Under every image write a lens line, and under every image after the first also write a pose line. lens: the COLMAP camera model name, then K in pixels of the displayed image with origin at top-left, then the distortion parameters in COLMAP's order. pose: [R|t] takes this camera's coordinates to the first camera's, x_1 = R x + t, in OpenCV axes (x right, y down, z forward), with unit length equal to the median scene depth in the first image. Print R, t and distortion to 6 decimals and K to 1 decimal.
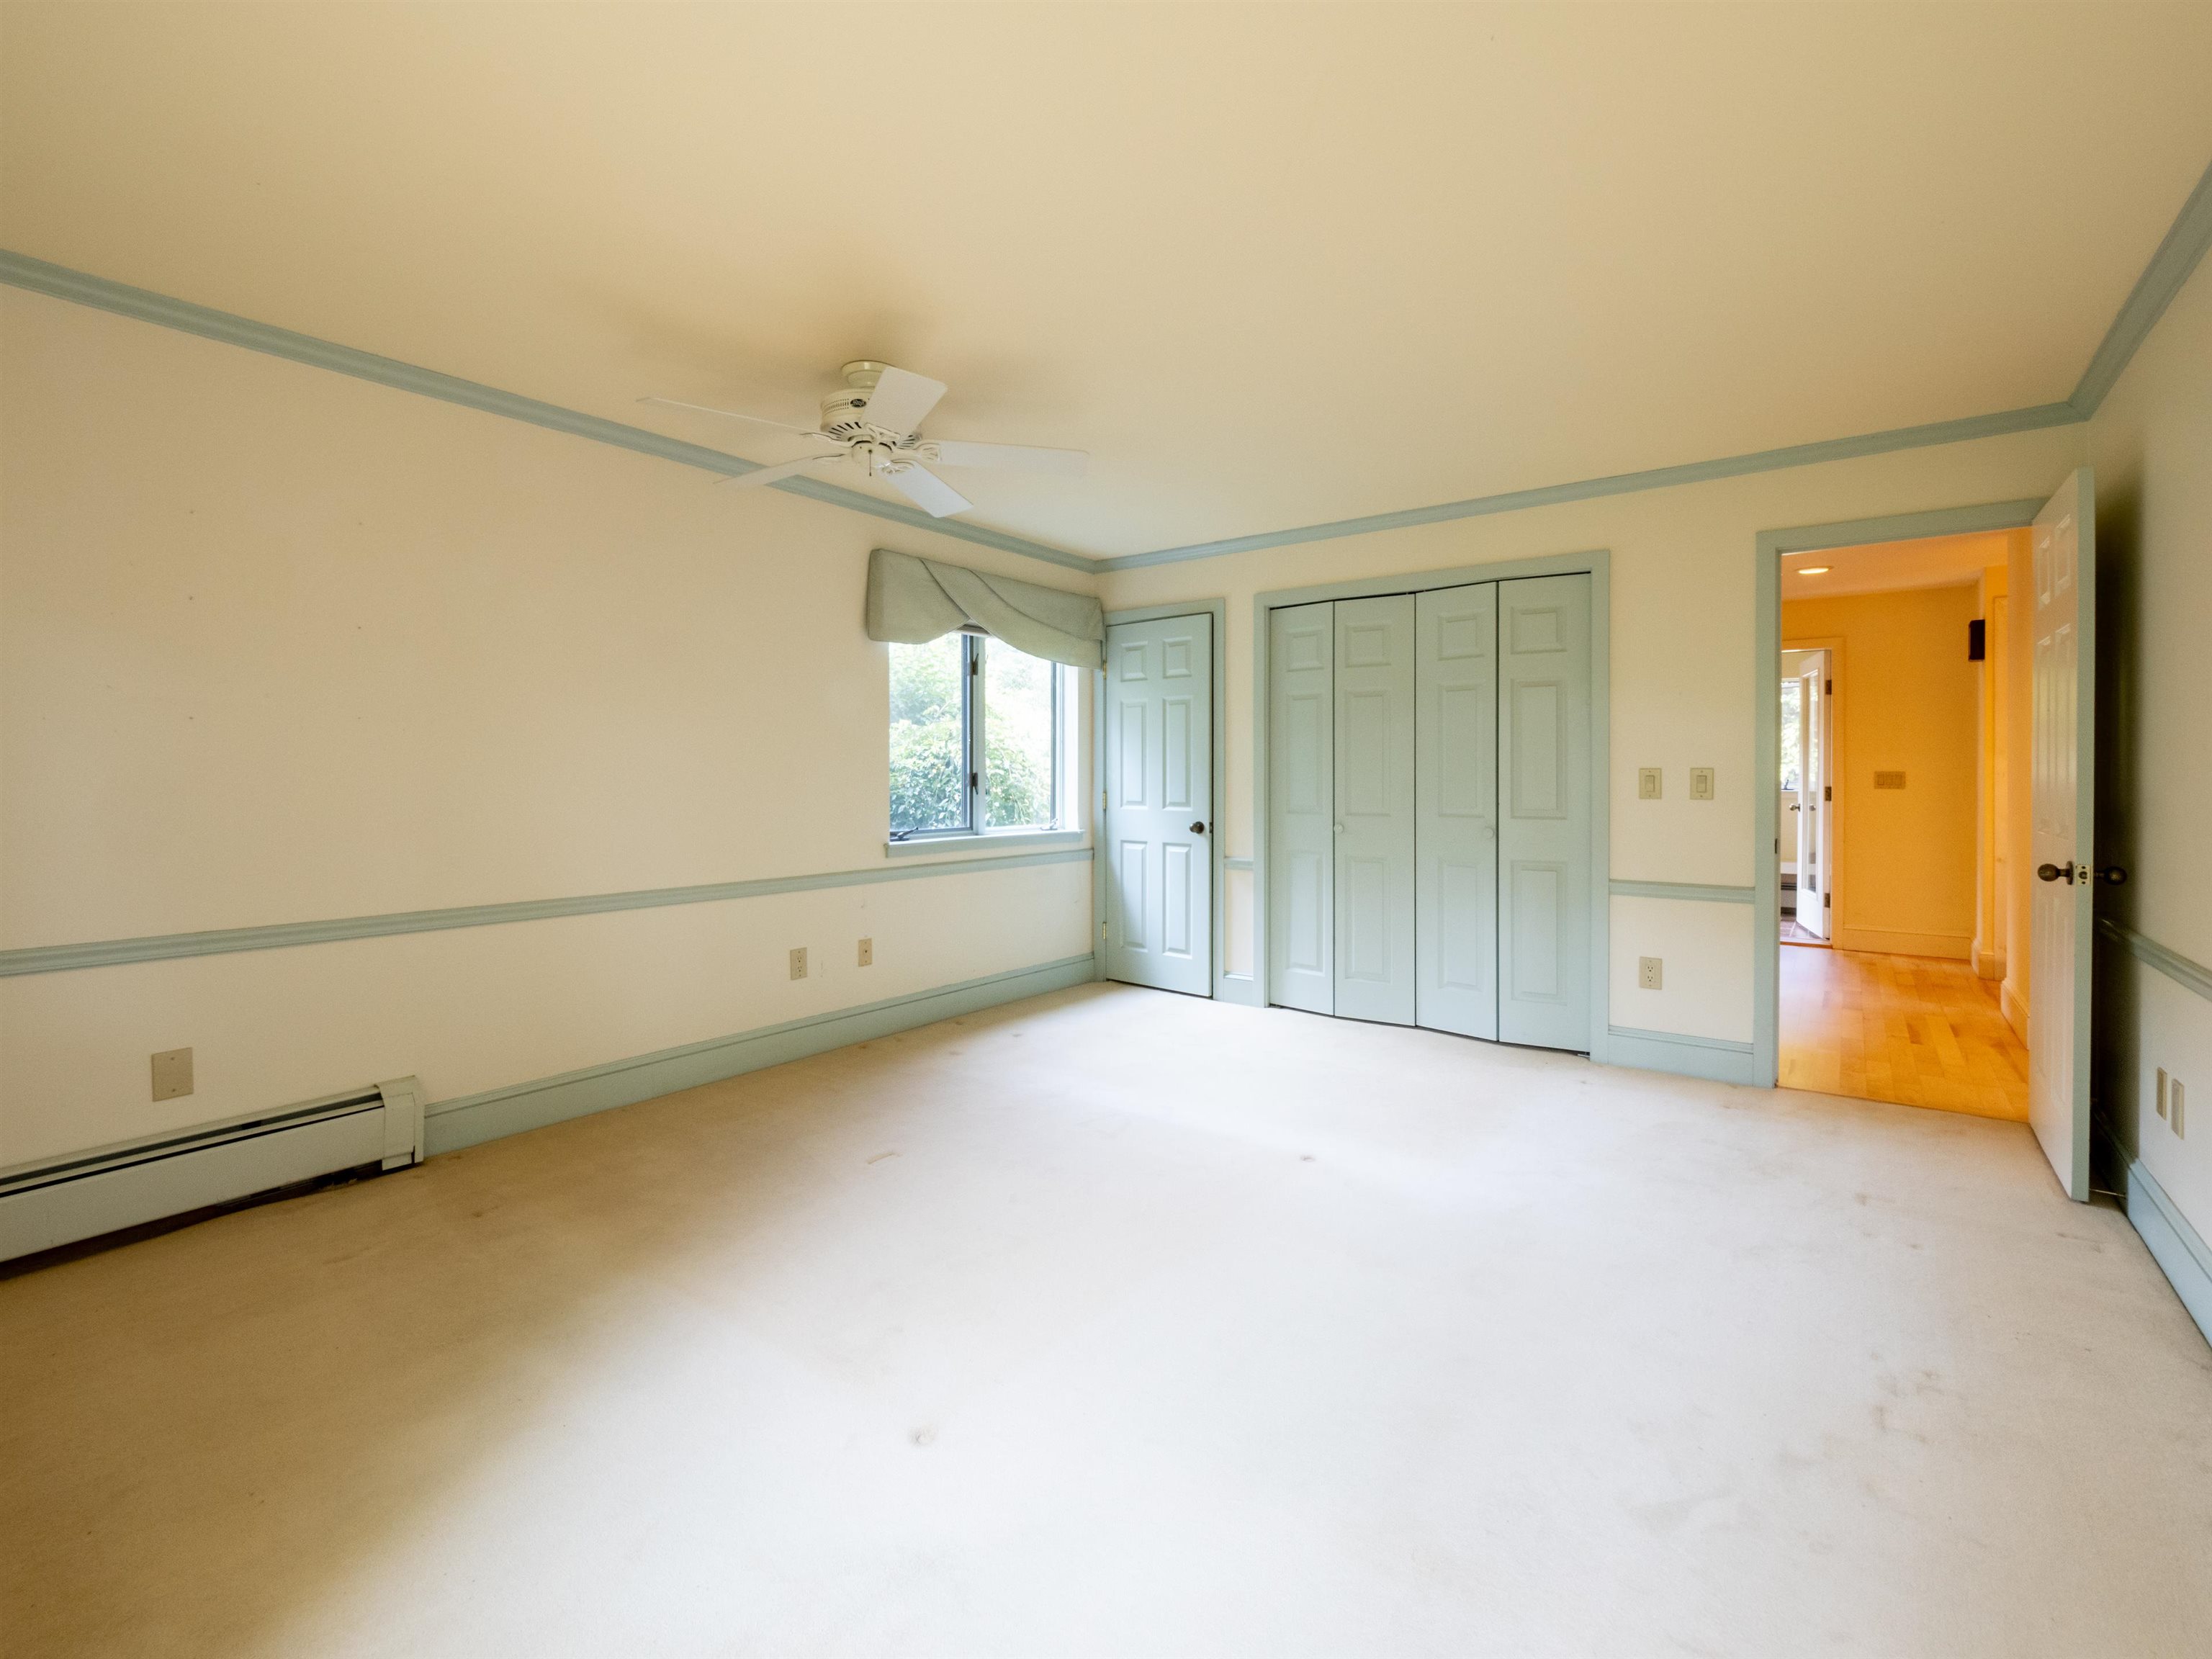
lens RADIAL K [[958.1, 0, 1104.9], [0, 958.1, 783.2], [0, 0, 1]] dist [-0.000410, -0.000049]
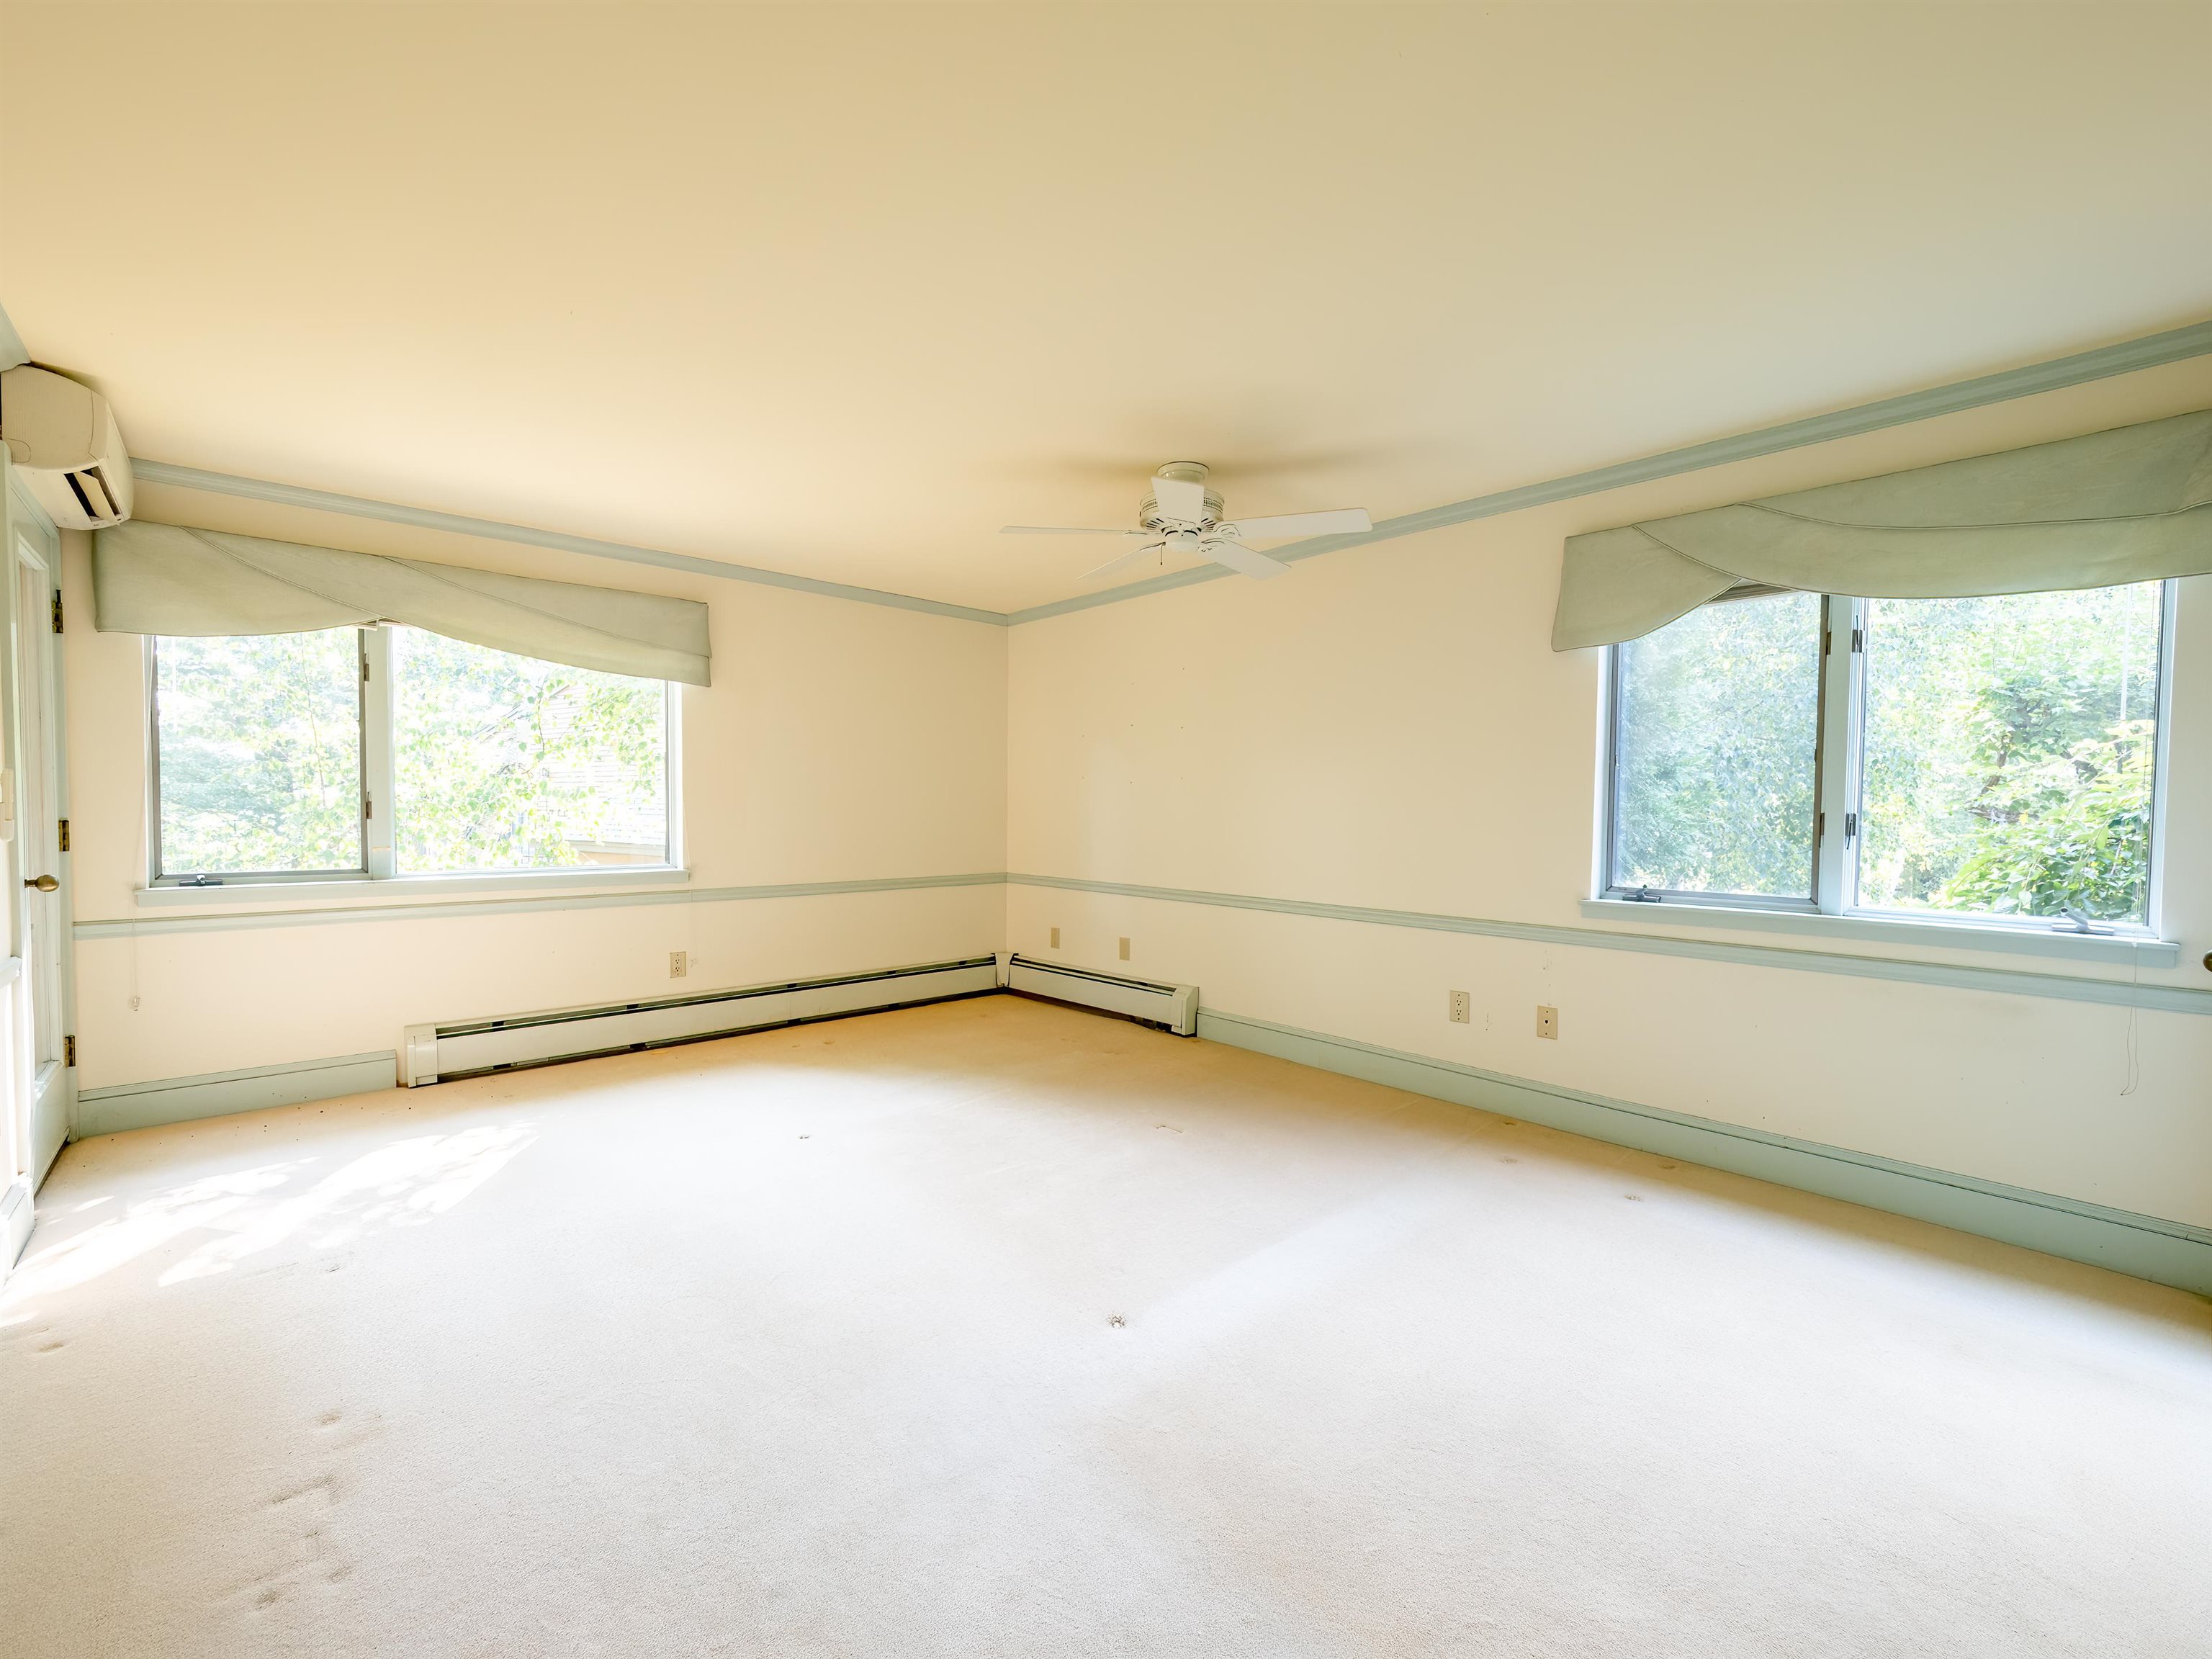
lens RADIAL K [[931.8, 0, 1093.2], [0, 931.8, 840.8], [0, 0, 1]] dist [-0.005116, -0.000498]
pose [[-0.179412, 0.037716, -0.983051, 0.609143], [-0.013549, 0.999075, 0.040804, -0.012737], [0.983681, 0.020640, -0.178735, 0.726739]]
